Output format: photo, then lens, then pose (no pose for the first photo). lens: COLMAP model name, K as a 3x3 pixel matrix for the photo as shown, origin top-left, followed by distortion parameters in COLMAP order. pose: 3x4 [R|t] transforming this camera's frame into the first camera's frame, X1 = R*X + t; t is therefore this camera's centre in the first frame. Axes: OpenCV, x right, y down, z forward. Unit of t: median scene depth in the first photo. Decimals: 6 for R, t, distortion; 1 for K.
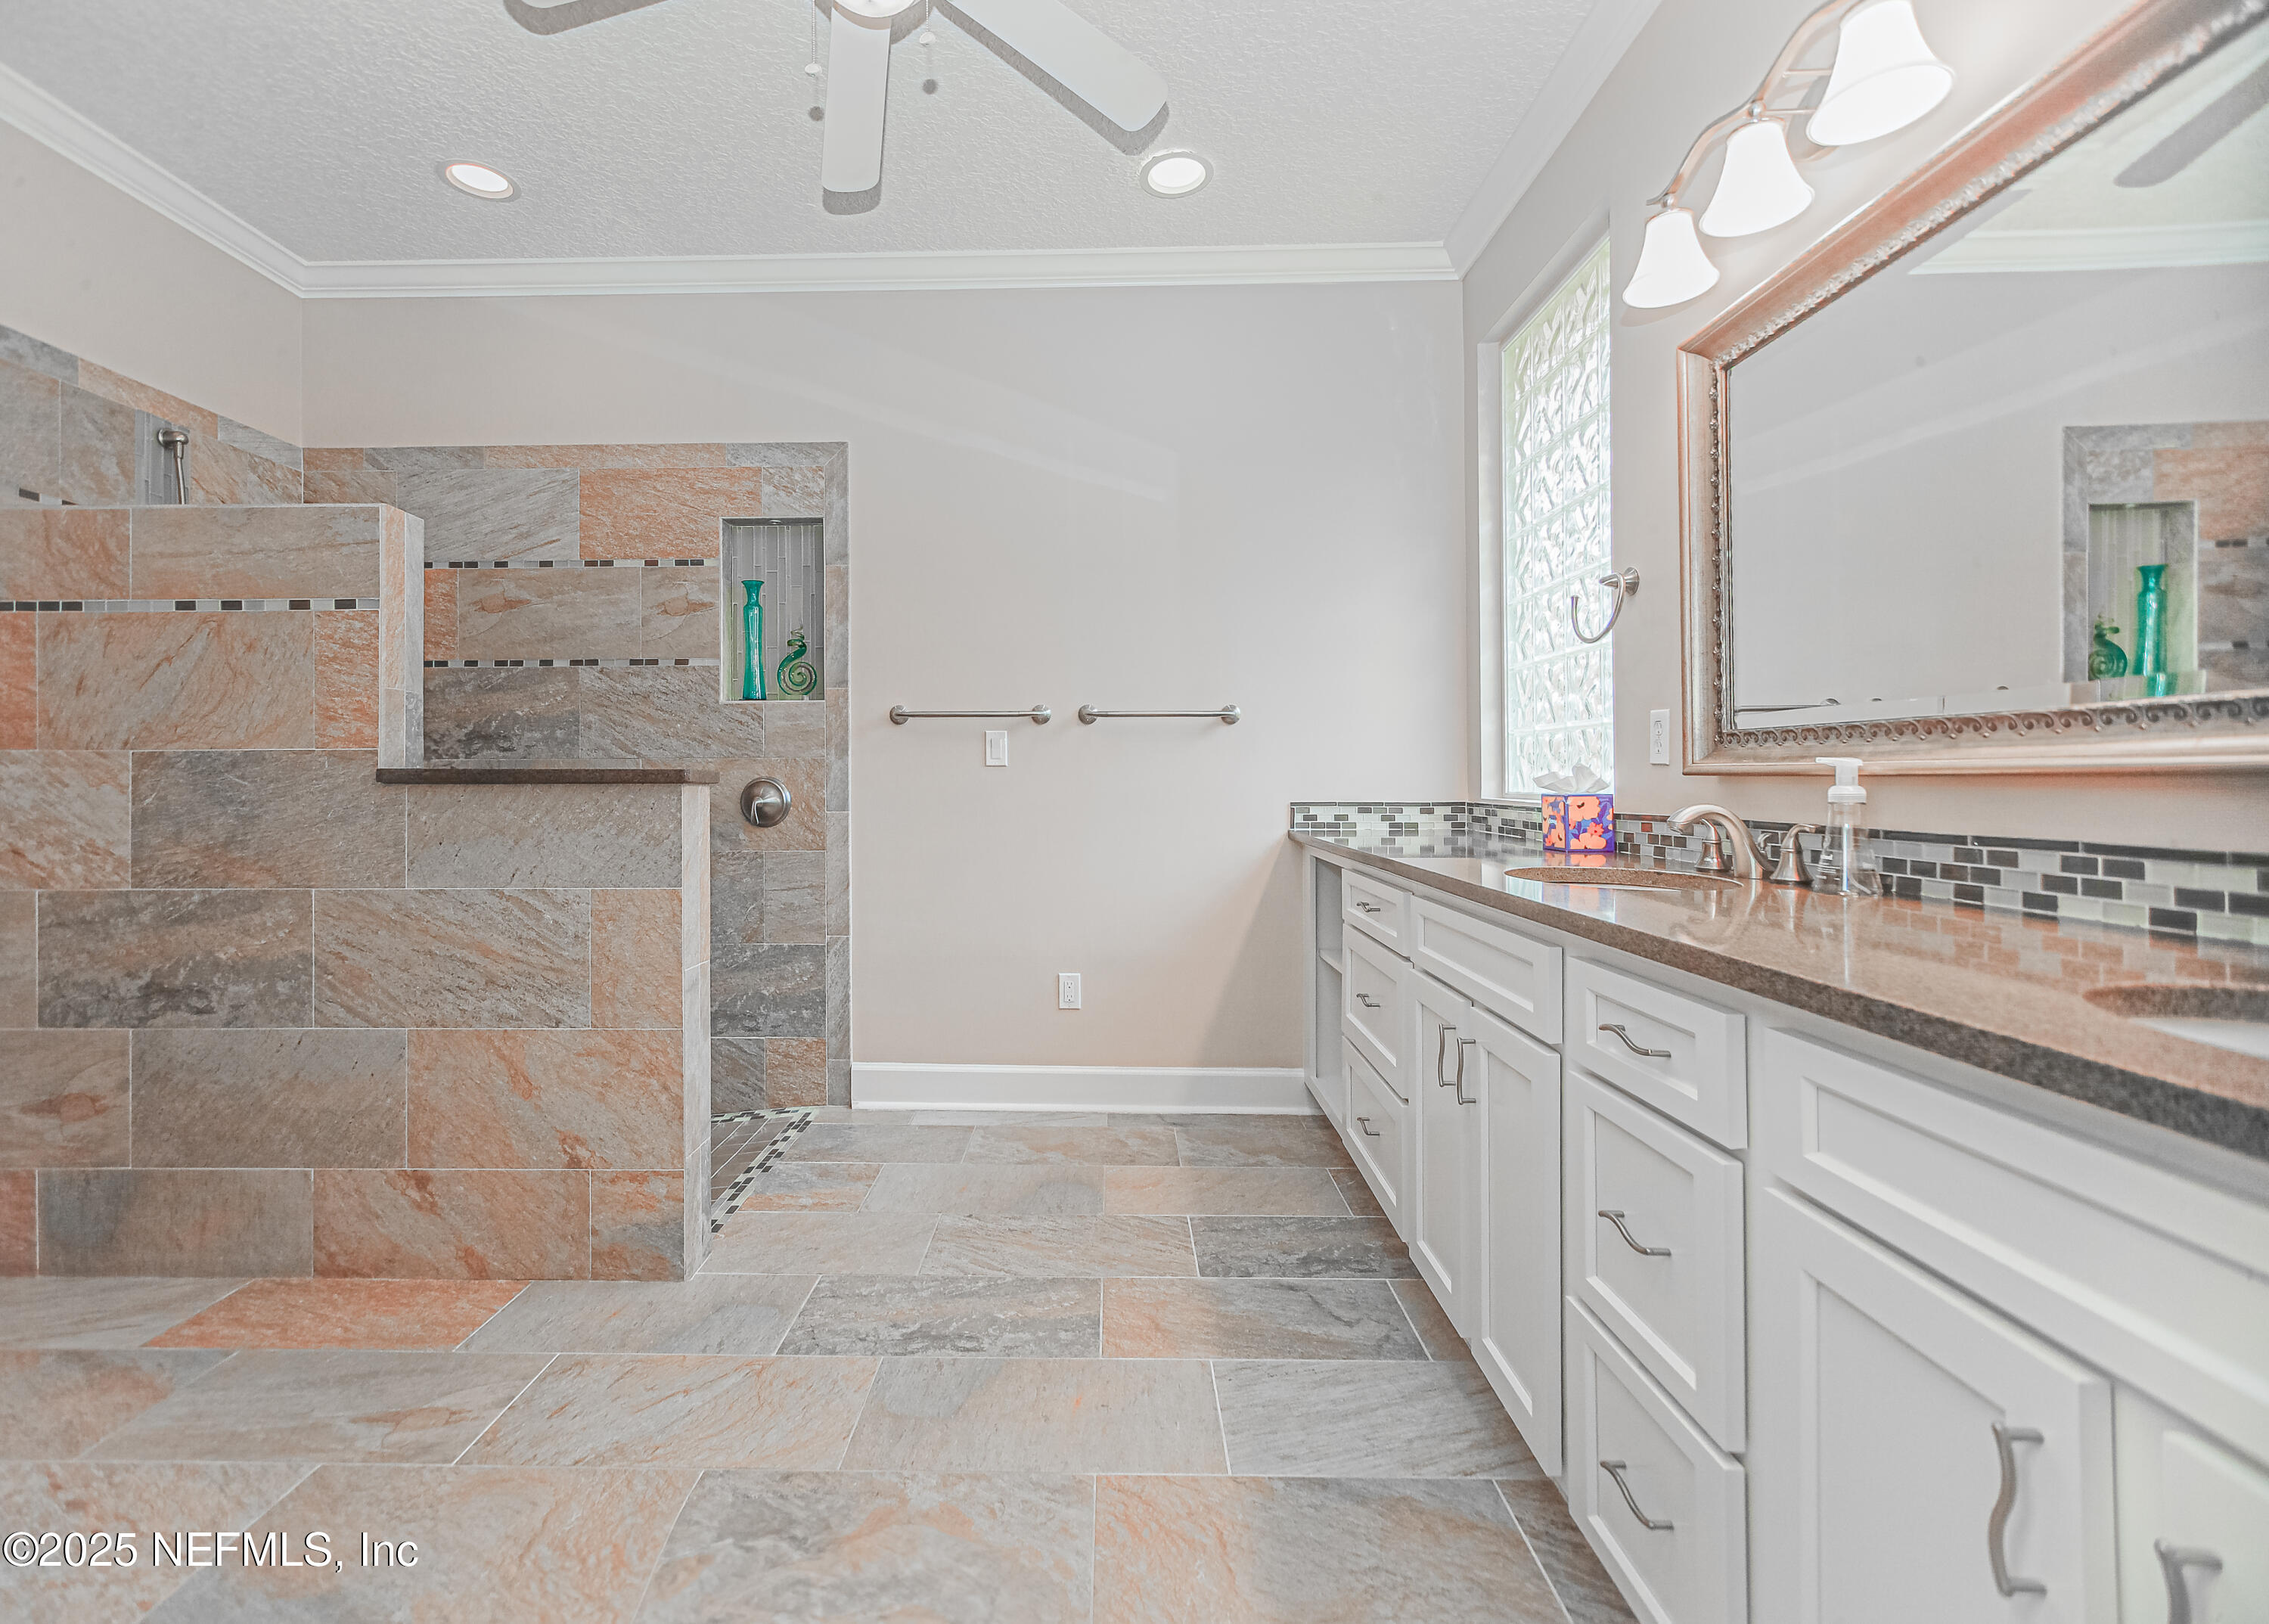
lens RADIAL K [[1058.0, 0, 1133.2], [0, 1058.0, 796.0], [0, 0, 1]] dist [-0.003319, 0.000372]
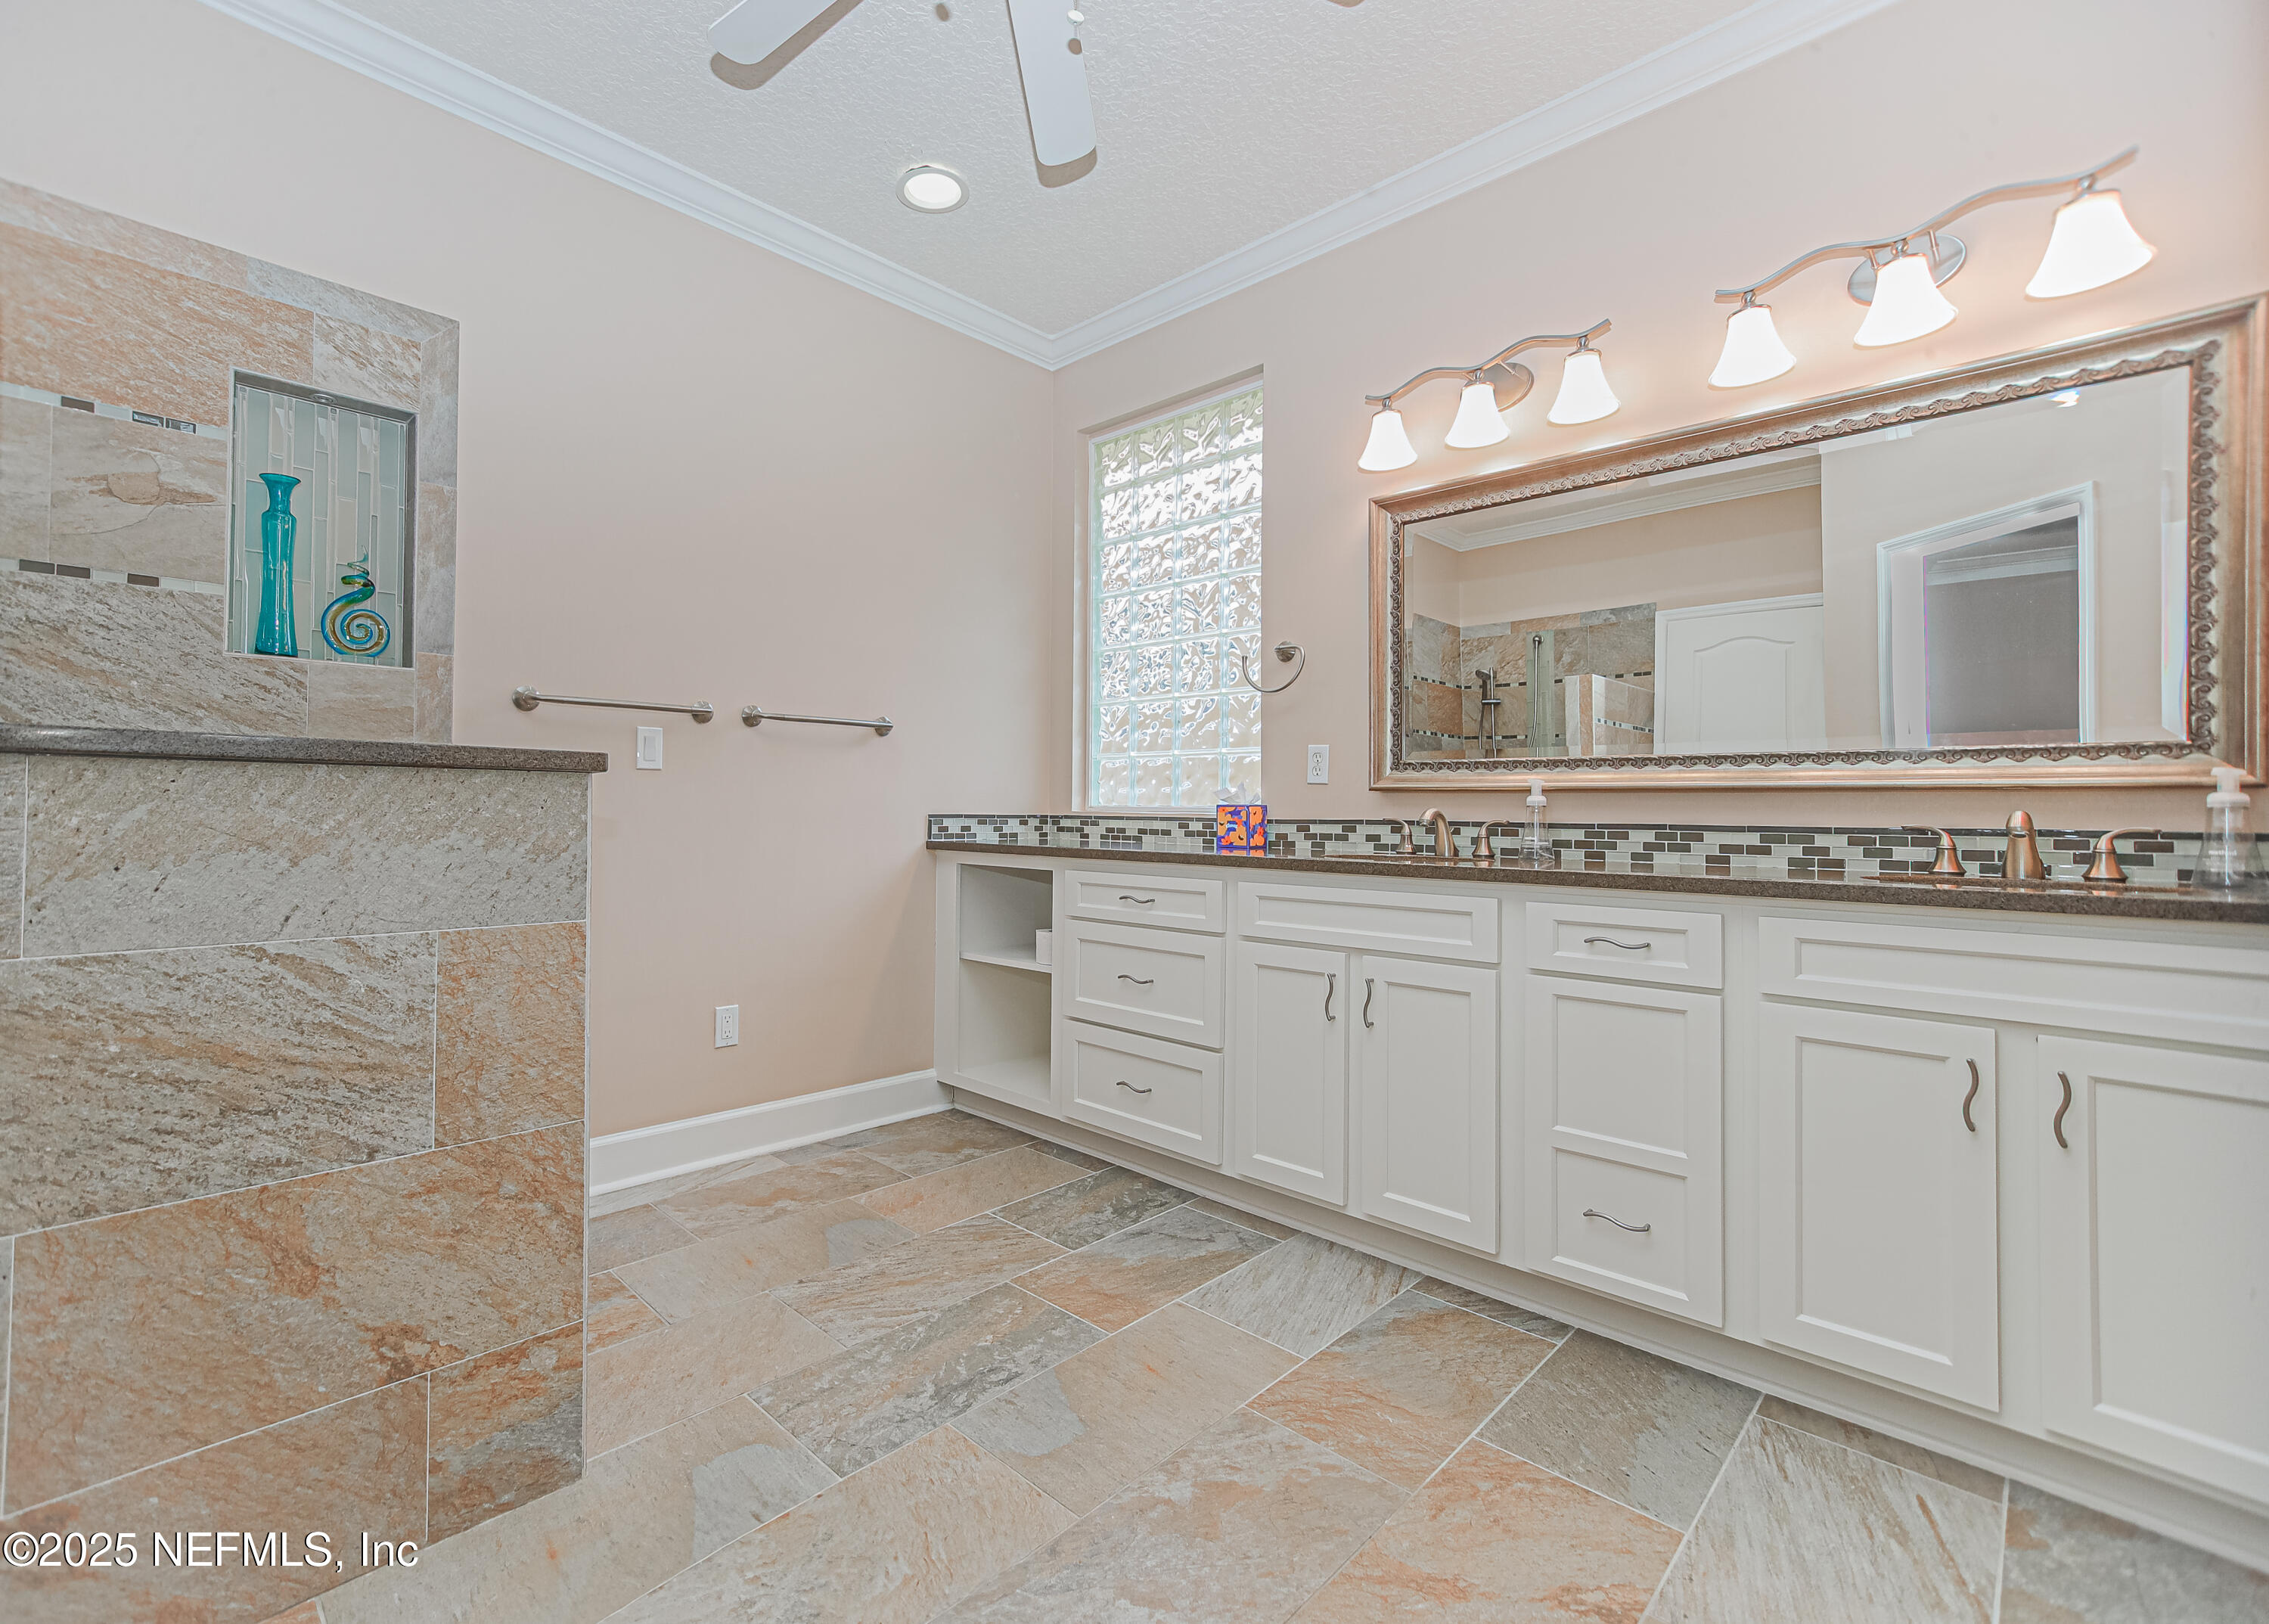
lens RADIAL K [[997.0, 0, 1133.6], [0, 997.0, 810.3], [0, 0, 1]] dist [-0.003473, 0.001132]
pose [[0.681761, 0.007742, 0.731534, -0.666026], [0.002362, 0.999915, -0.012784, 0.022803], [-0.731571, 0.010443, 0.681685, 0.274685]]
